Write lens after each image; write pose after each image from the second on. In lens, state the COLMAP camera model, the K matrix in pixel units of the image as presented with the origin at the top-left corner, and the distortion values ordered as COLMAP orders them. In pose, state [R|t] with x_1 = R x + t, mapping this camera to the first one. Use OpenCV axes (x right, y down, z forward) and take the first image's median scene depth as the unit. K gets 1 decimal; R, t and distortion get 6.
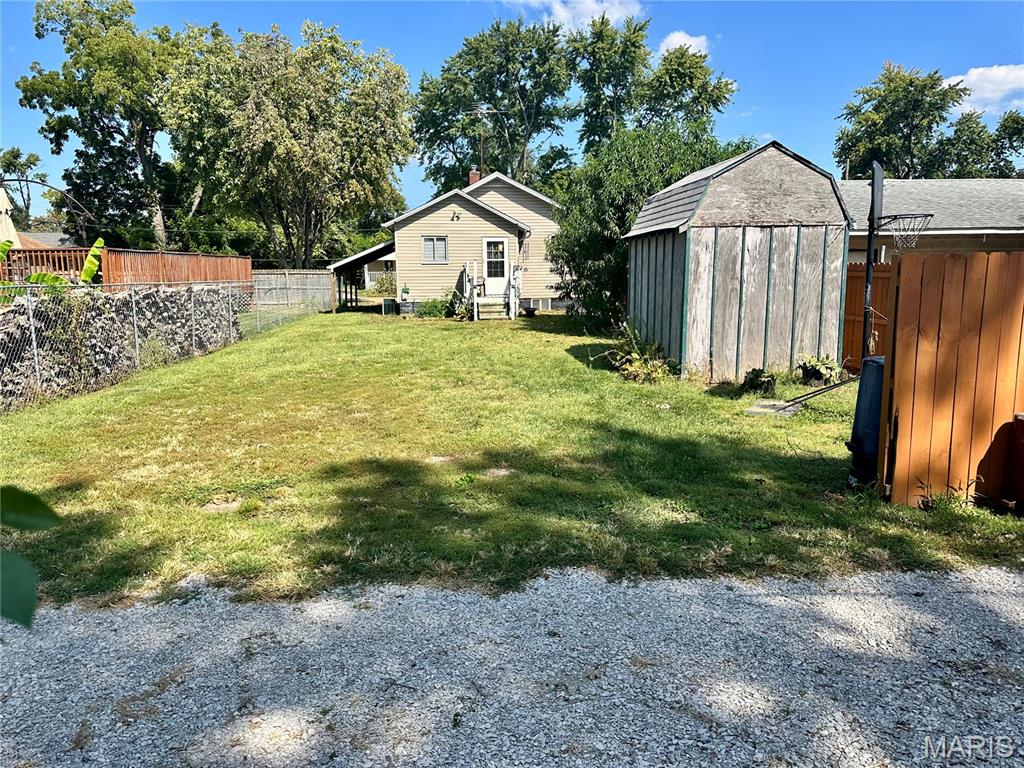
lens RADIAL K [[718.6, 0, 514.5], [0, 718.6, 380.7], [0, 0, 1]] dist [0.098976, -0.130516]
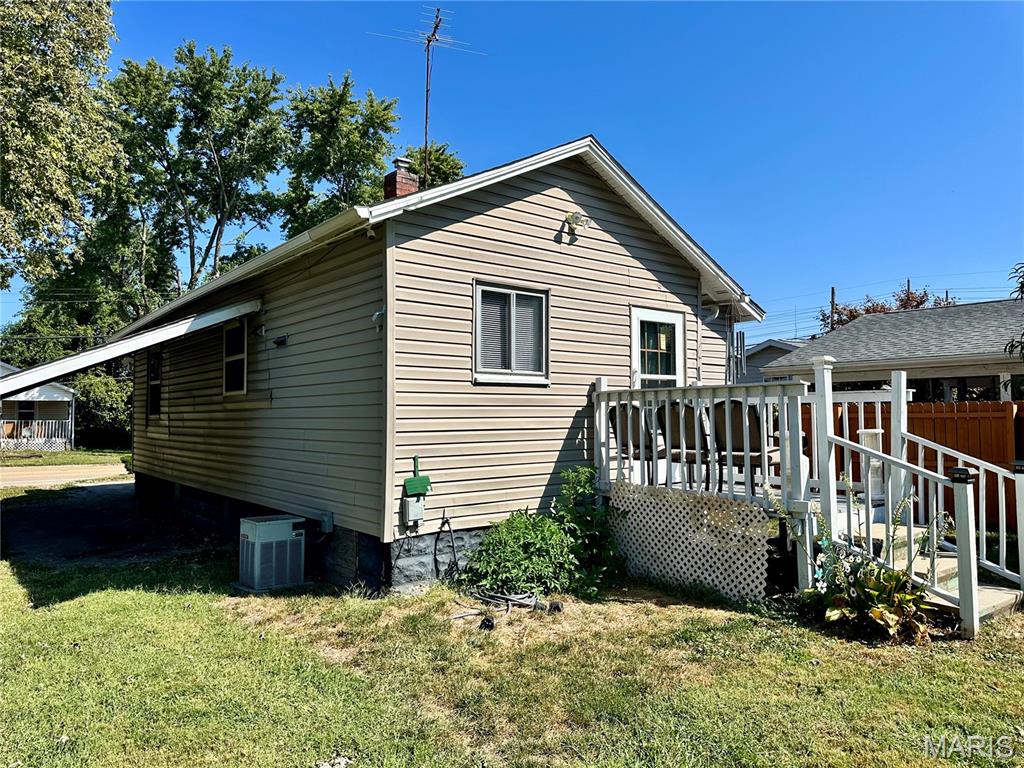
lens RADIAL K [[718.6, 0, 514.5], [0, 718.6, 380.7], [0, 0, 1]] dist [0.098976, -0.130516]
pose [[0.844923, 0.029549, 0.534072, -0.232590], [0.079460, 0.980460, -0.179955, -0.103465], [-0.528954, 0.194485, 0.826065, 0.701542]]
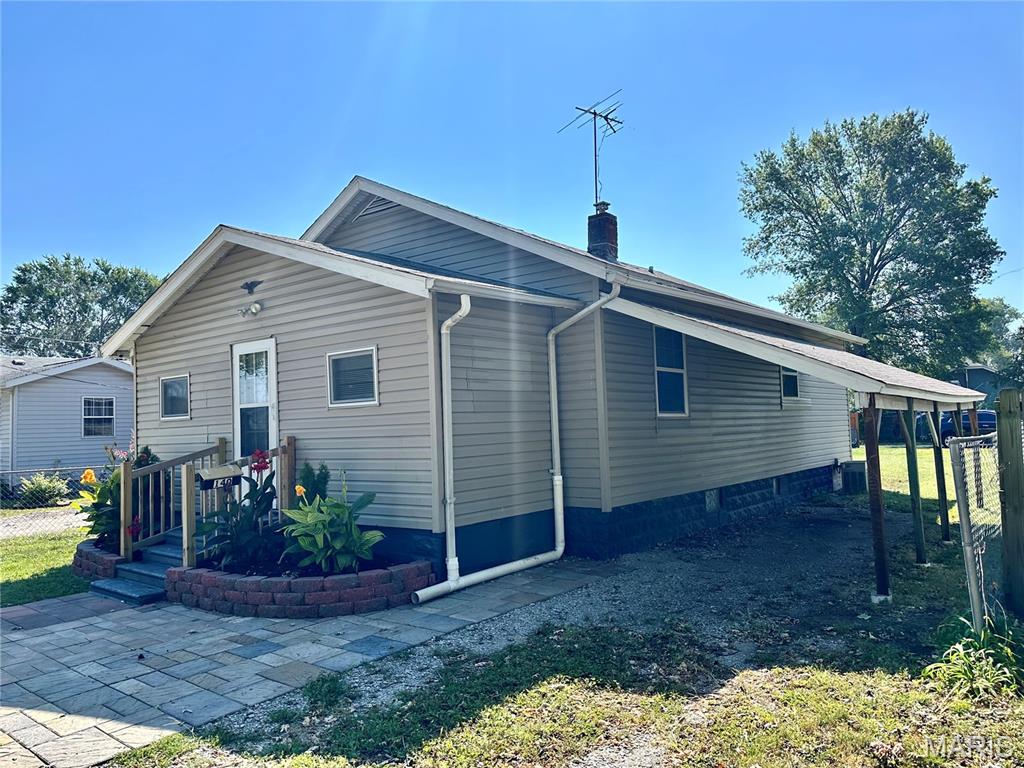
lens RADIAL K [[718.6, 0, 514.5], [0, 718.6, 380.7], [0, 0, 1]] dist [0.098976, -0.130516]
pose [[0.698980, -0.060517, -0.712576, 0.274683], [-0.076831, 0.984291, -0.158957, -0.123440], [0.711002, 0.165856, 0.683351, 0.780964]]
